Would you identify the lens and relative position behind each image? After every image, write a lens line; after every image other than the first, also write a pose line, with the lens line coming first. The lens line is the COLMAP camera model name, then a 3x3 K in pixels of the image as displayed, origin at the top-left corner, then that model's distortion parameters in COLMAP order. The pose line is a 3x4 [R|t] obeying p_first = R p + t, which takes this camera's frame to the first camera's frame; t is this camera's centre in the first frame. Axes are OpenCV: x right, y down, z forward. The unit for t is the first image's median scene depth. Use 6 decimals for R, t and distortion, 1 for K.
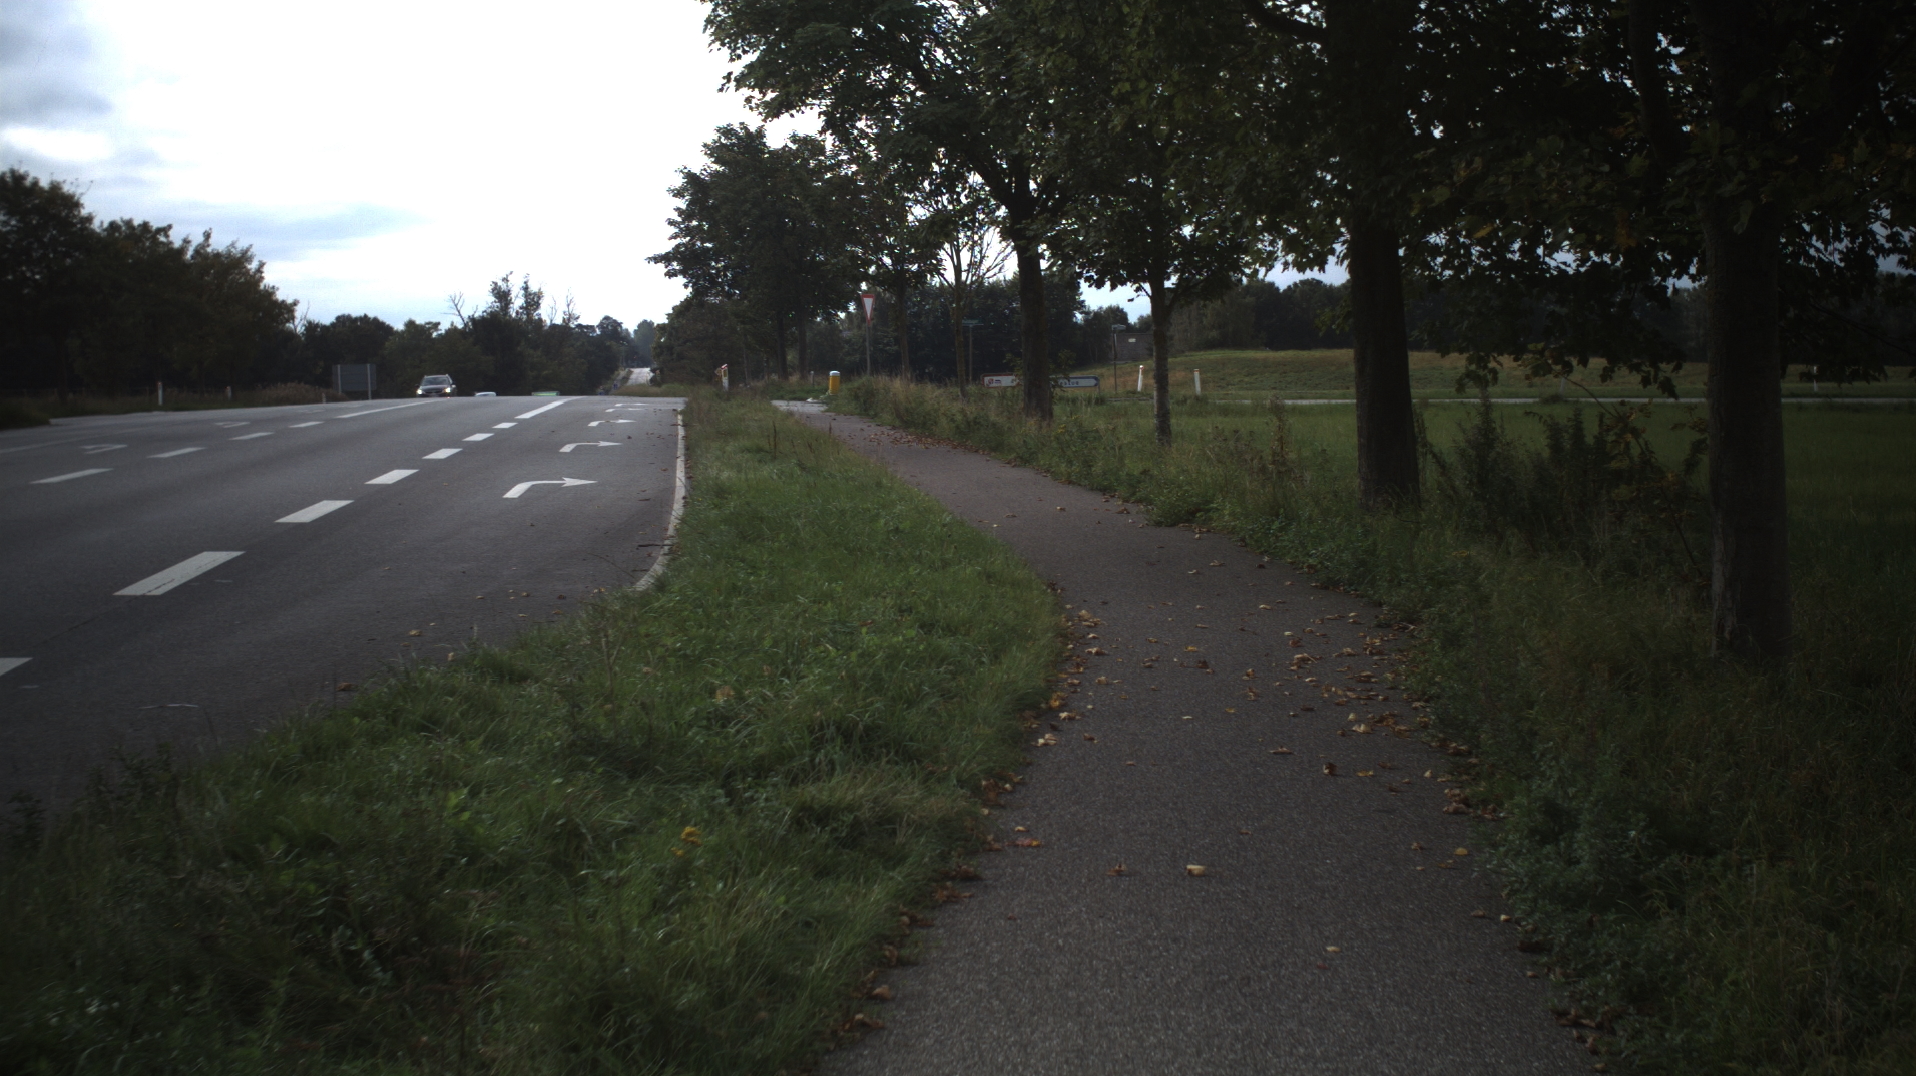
lens RADIAL K [[3513.9, 0, 958.0], [0, 3513.9, 538.0], [0, 0, 1]] dist [-0.283651, 0.428474]
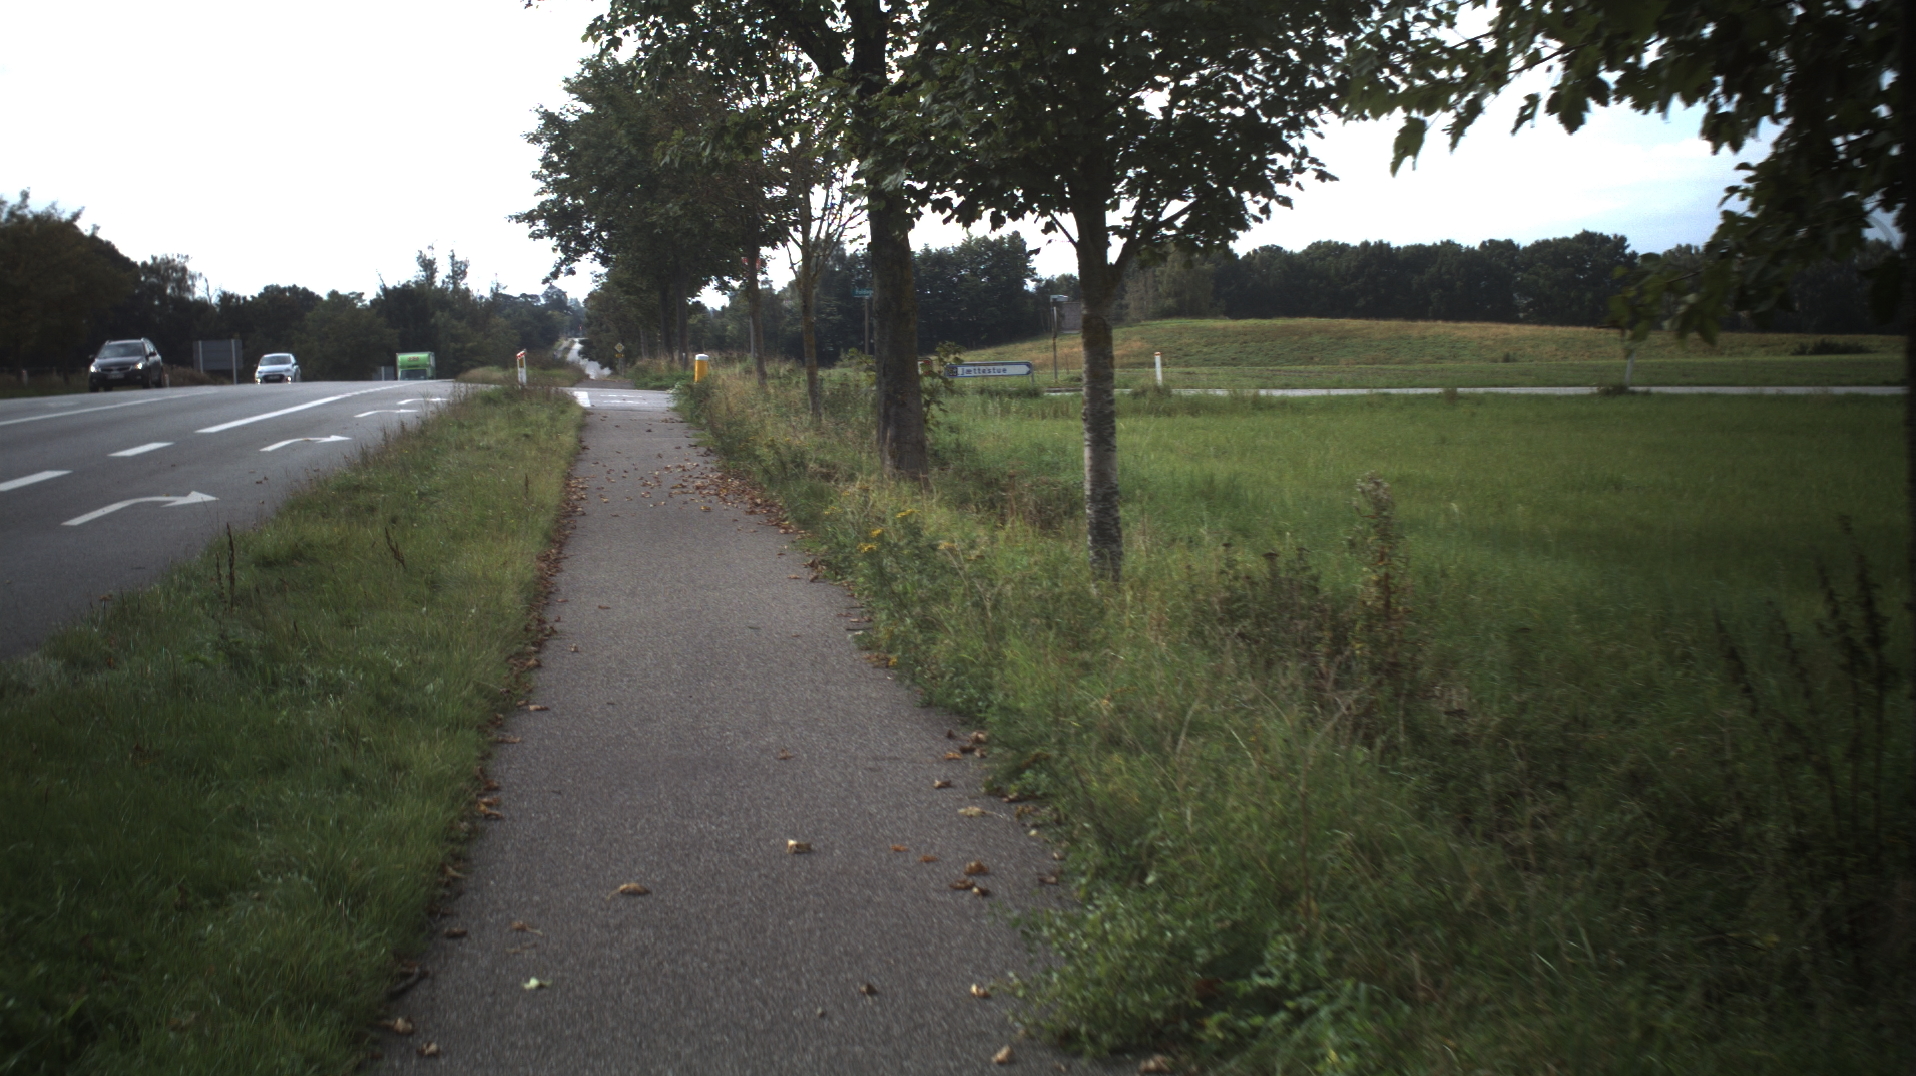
lens RADIAL K [[3513.9, 0, 958.0], [0, 3513.9, 538.0], [0, 0, 1]] dist [-0.283651, 0.428474]
pose [[0.999918, -0.002717, 0.012480, 0.015193], [0.002603, 0.999955, 0.009131, -0.015527], [-0.012504, -0.009098, 0.999880, 0.243824]]
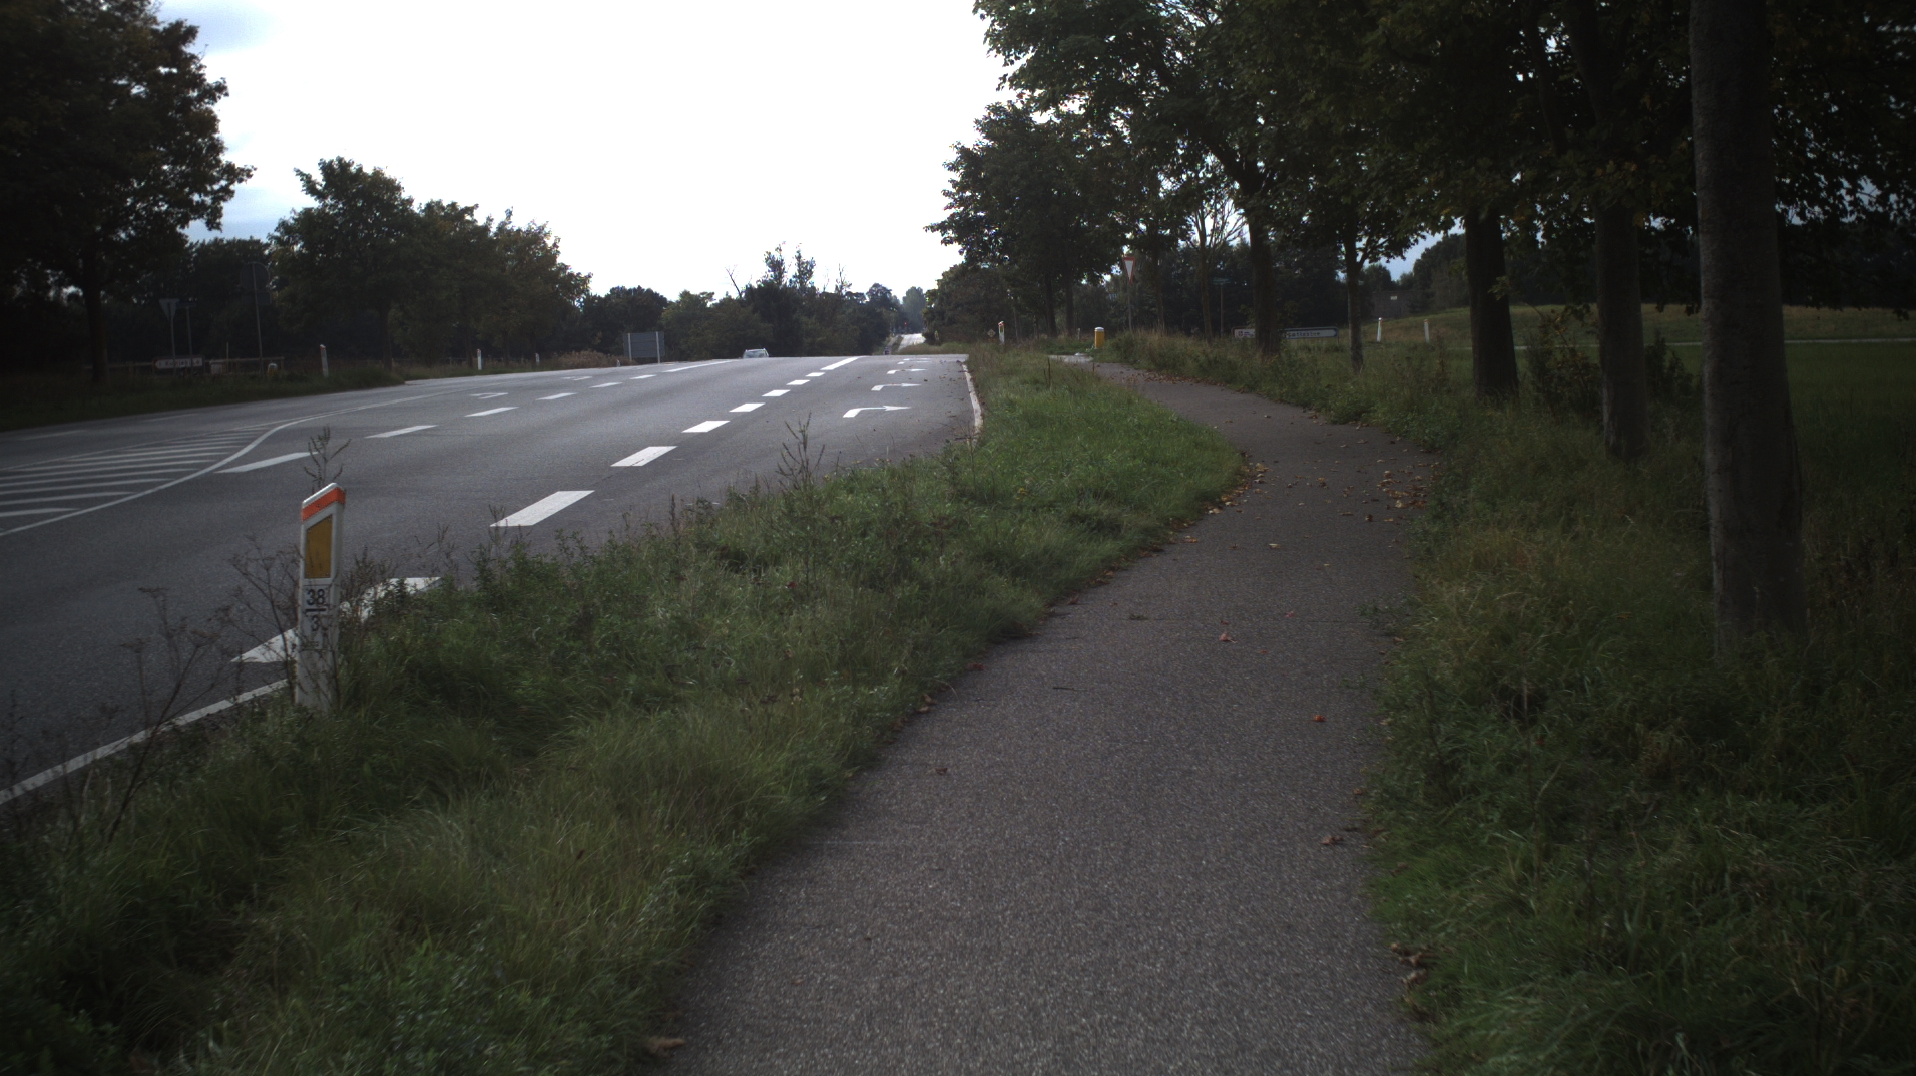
lens RADIAL K [[3513.9, 0, 958.0], [0, 3513.9, 538.0], [0, 0, 1]] dist [-0.283651, 0.428474]
pose [[0.996903, -0.015044, -0.077192, 0.005405], [0.015840, 0.999827, 0.009708, 0.008502], [0.077033, -0.010901, 0.996969, -0.120650]]
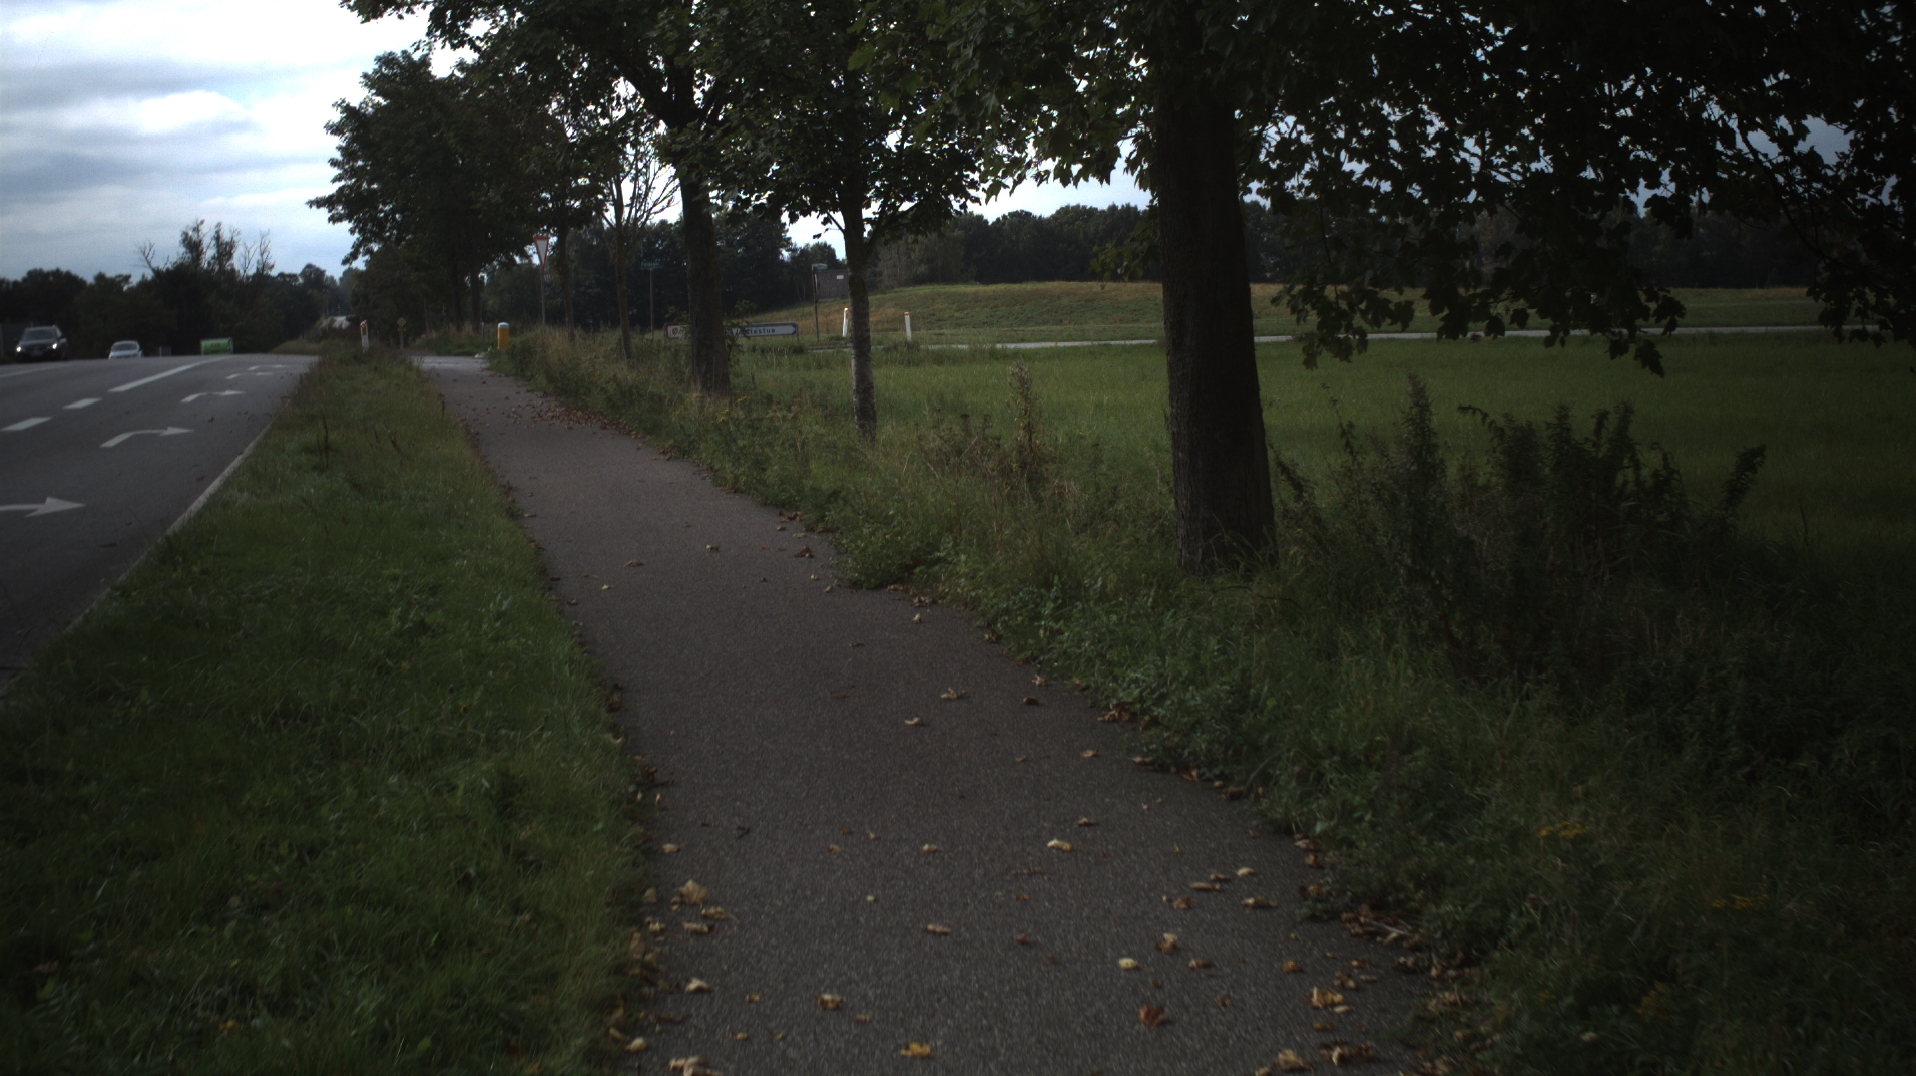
lens RADIAL K [[3513.9, 0, 958.0], [0, 3513.9, 538.0], [0, 0, 1]] dist [-0.283651, 0.428474]
pose [[0.996398, -0.025106, 0.080998, 0.008122], [0.023642, 0.999540, 0.018982, -0.008177], [-0.081437, -0.016999, 0.996534, 0.121755]]
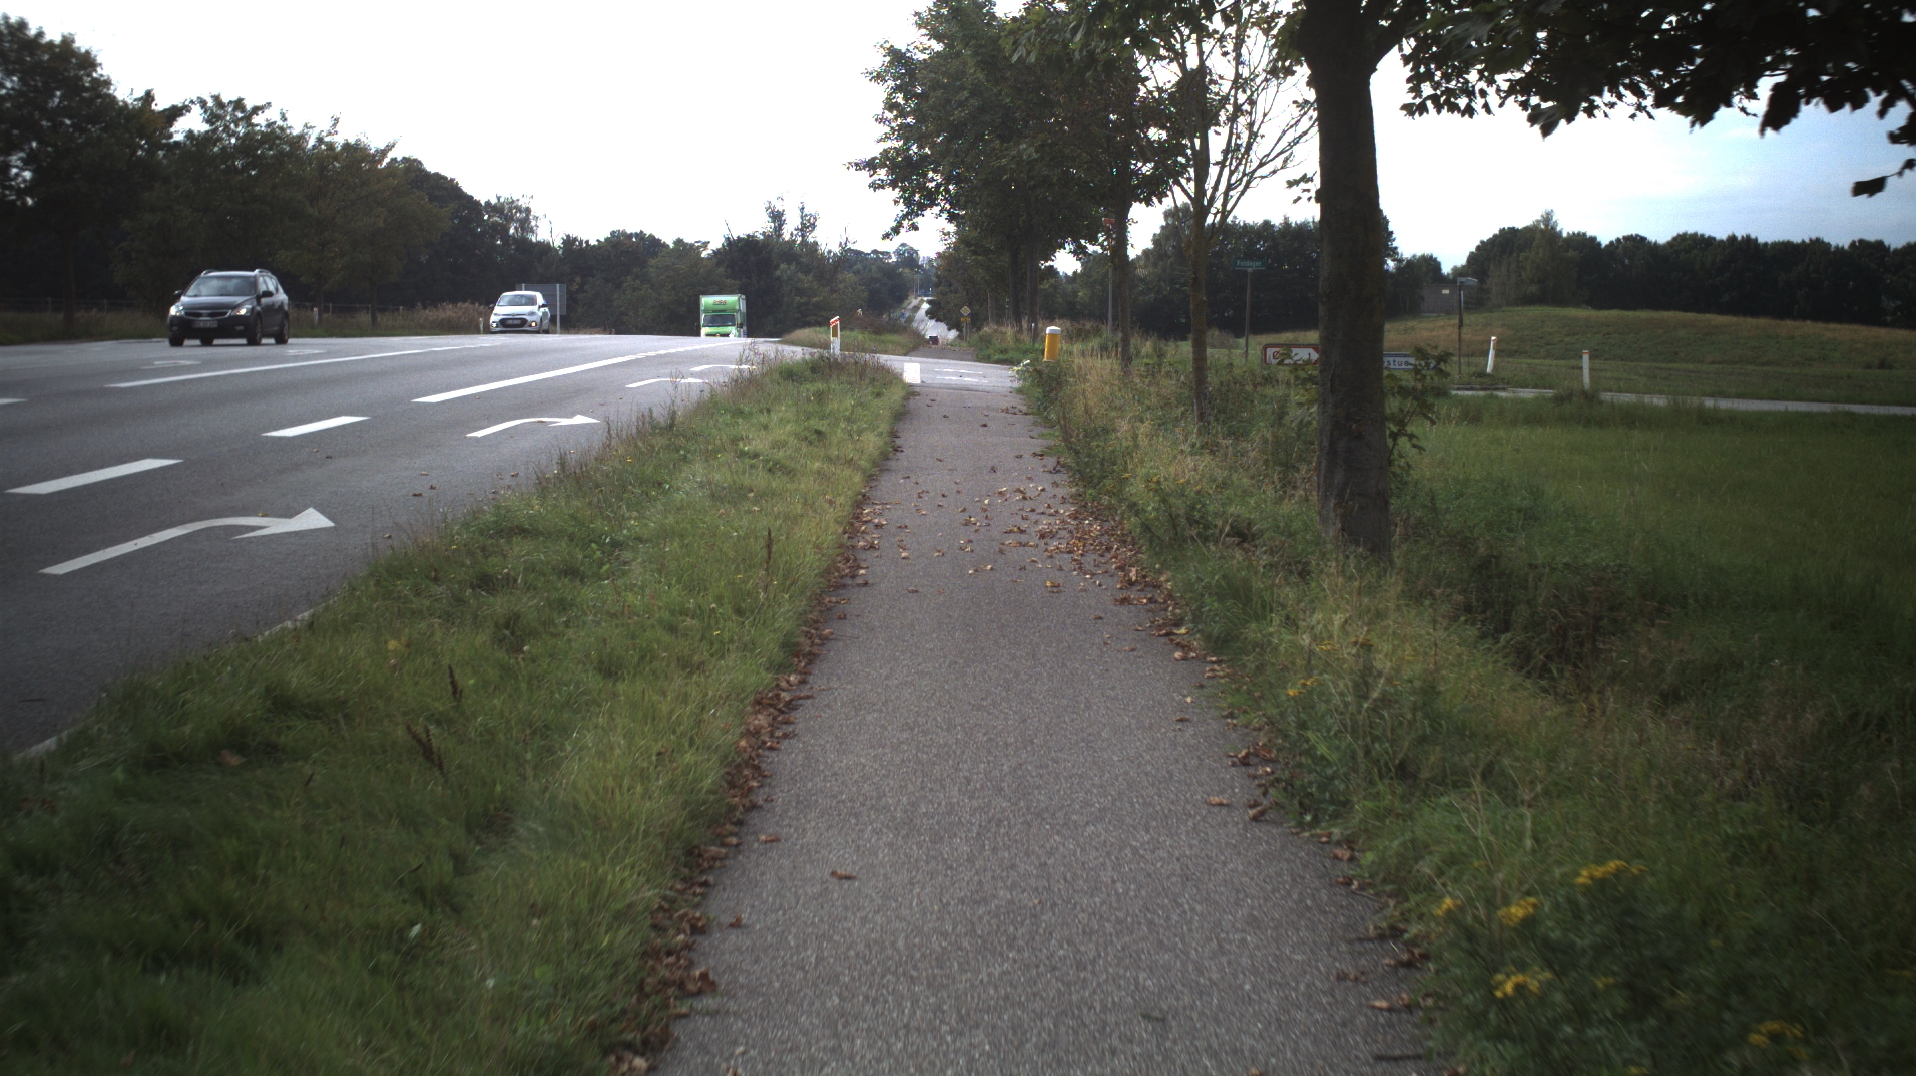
lens RADIAL K [[3513.9, 0, 958.0], [0, 3513.9, 538.0], [0, 0, 1]] dist [-0.283651, 0.428474]
pose [[0.995386, 0.046238, -0.084078, 0.007226], [-0.044689, 0.998797, 0.020209, -0.022772], [0.084911, -0.016358, 0.996254, 0.367772]]
